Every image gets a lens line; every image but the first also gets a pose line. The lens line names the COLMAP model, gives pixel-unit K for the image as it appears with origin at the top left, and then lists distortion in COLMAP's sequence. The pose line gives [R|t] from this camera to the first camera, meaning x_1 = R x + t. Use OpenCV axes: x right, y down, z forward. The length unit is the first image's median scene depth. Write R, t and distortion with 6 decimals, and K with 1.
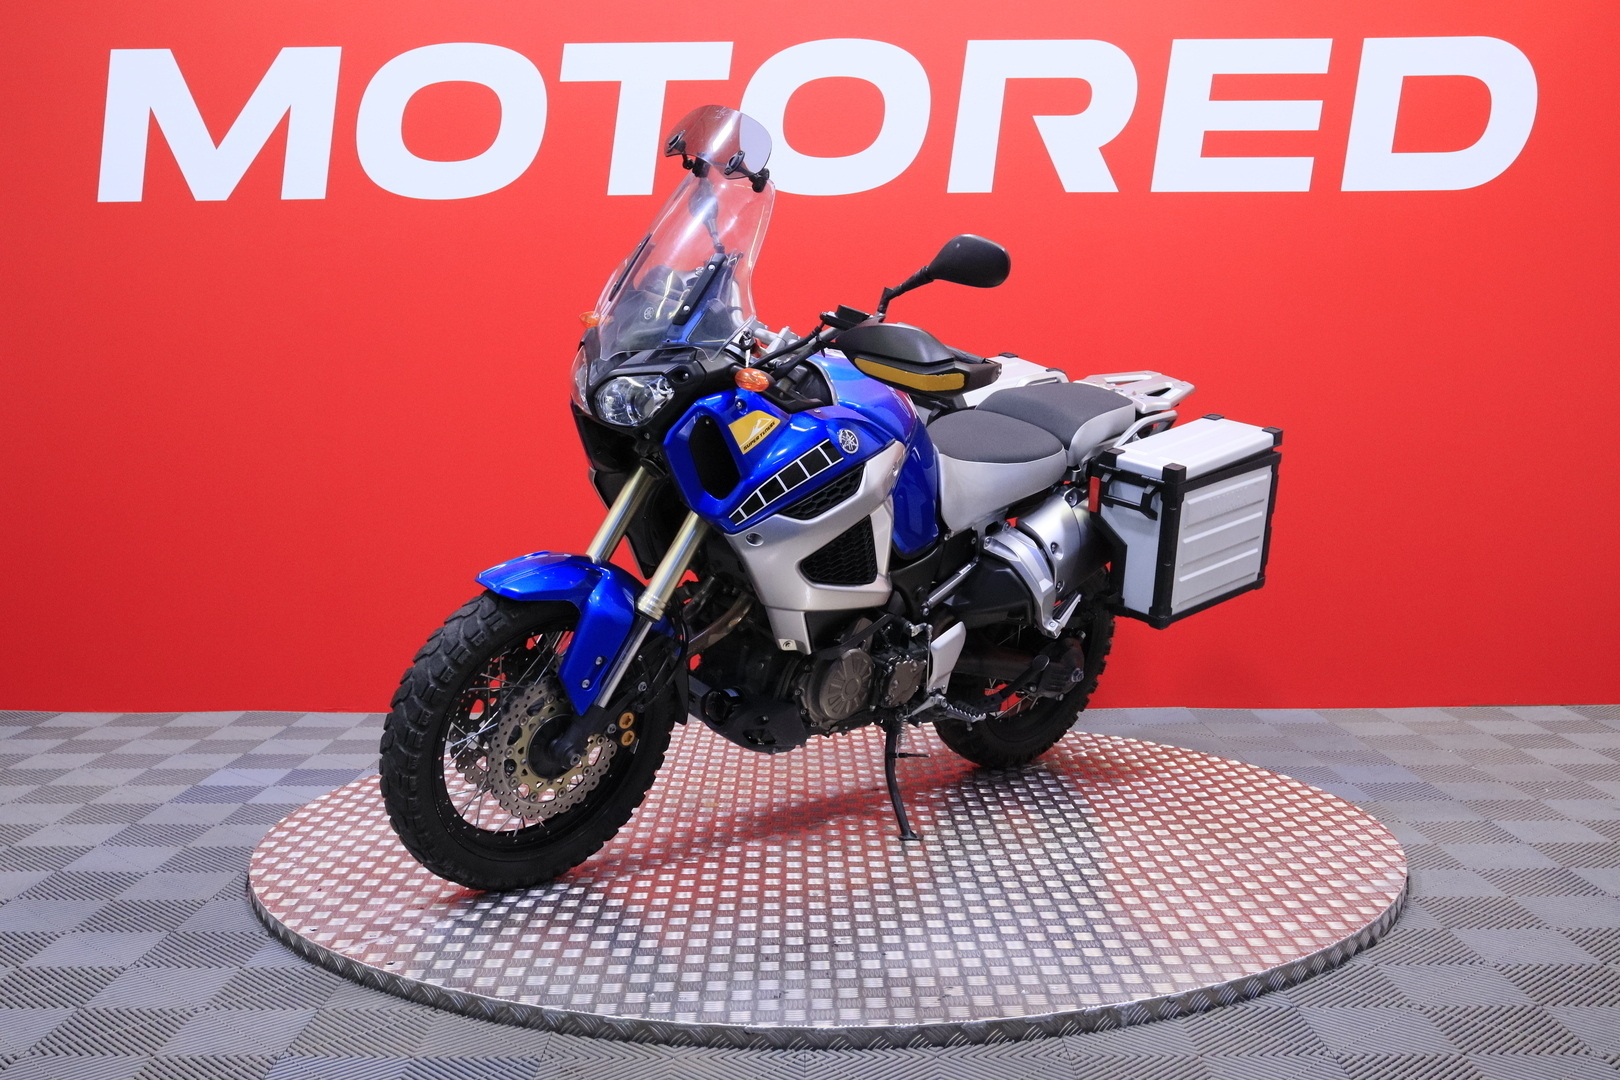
lens RADIAL K [[1787.8, 0, 810.0], [0, 1787.8, 540.0], [0, 0, 1]] dist [-0.075462, -0.001862]
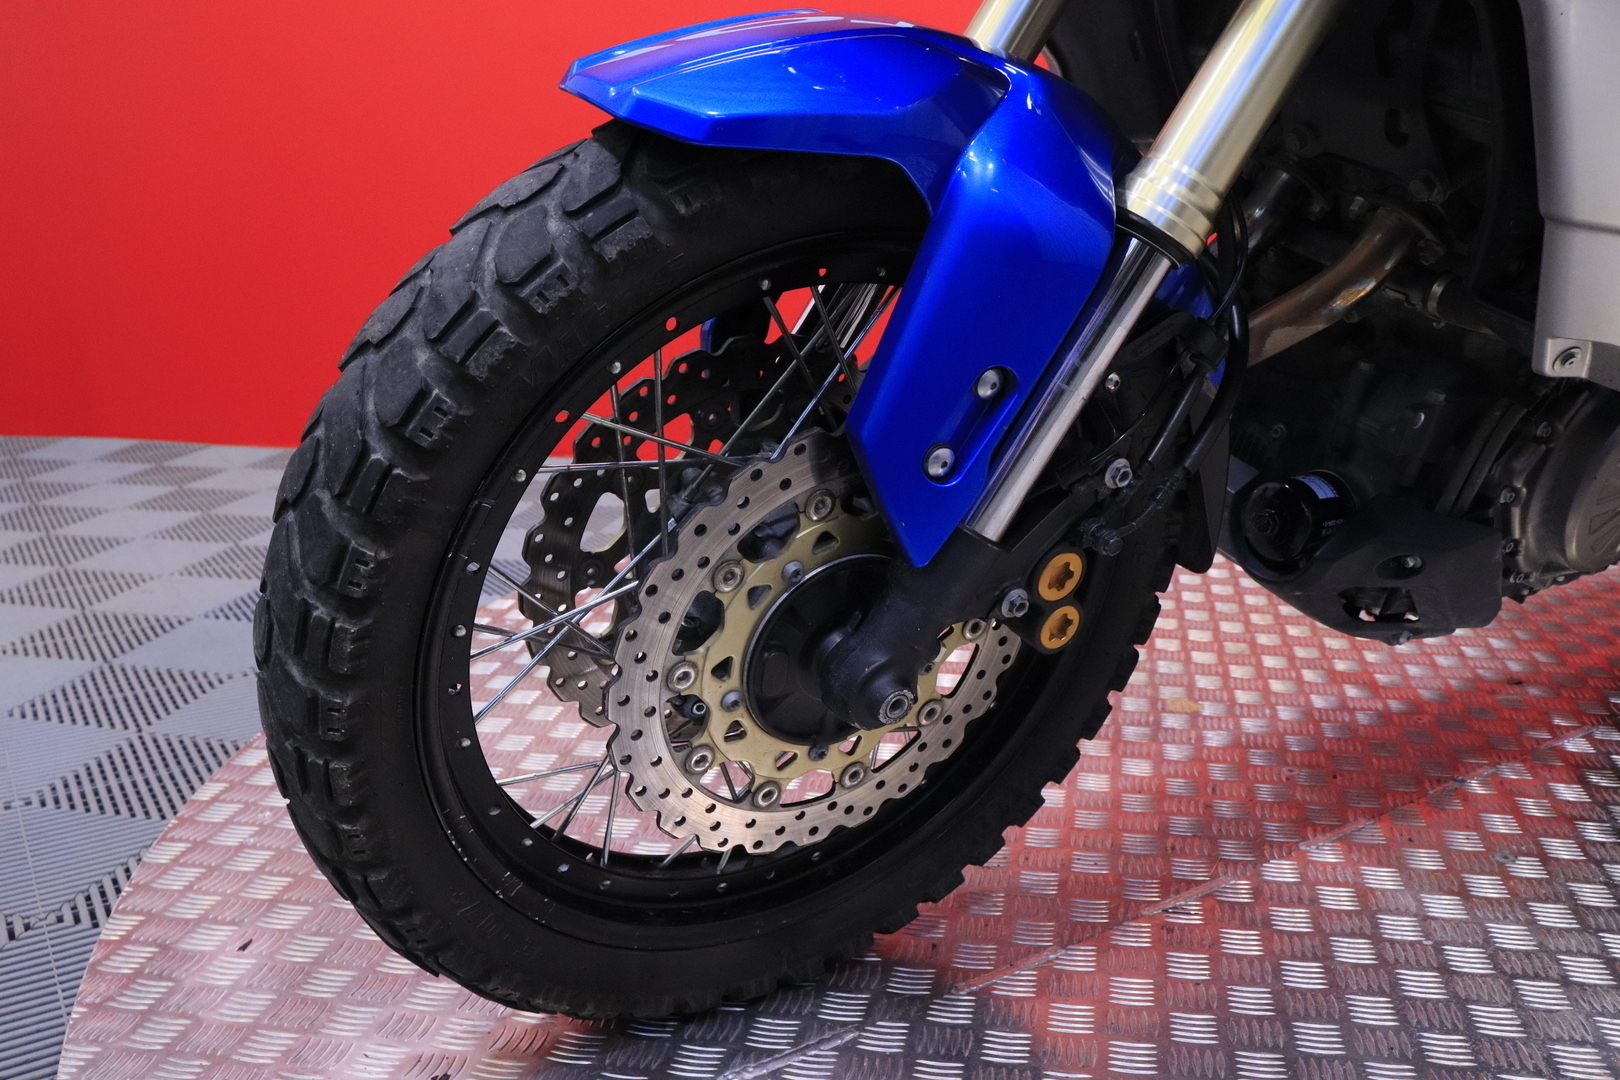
lens RADIAL K [[1631.2, 0, 810.0], [0, 1631.2, 540.0], [0, 0, 1]] dist [-0.189394, 0.009051]
pose [[0.982184, 0.048142, -0.181649, -0.095220], [-0.019541, 0.987552, 0.156074, 0.050906], [0.186902, -0.149744, 0.970899, 0.718586]]
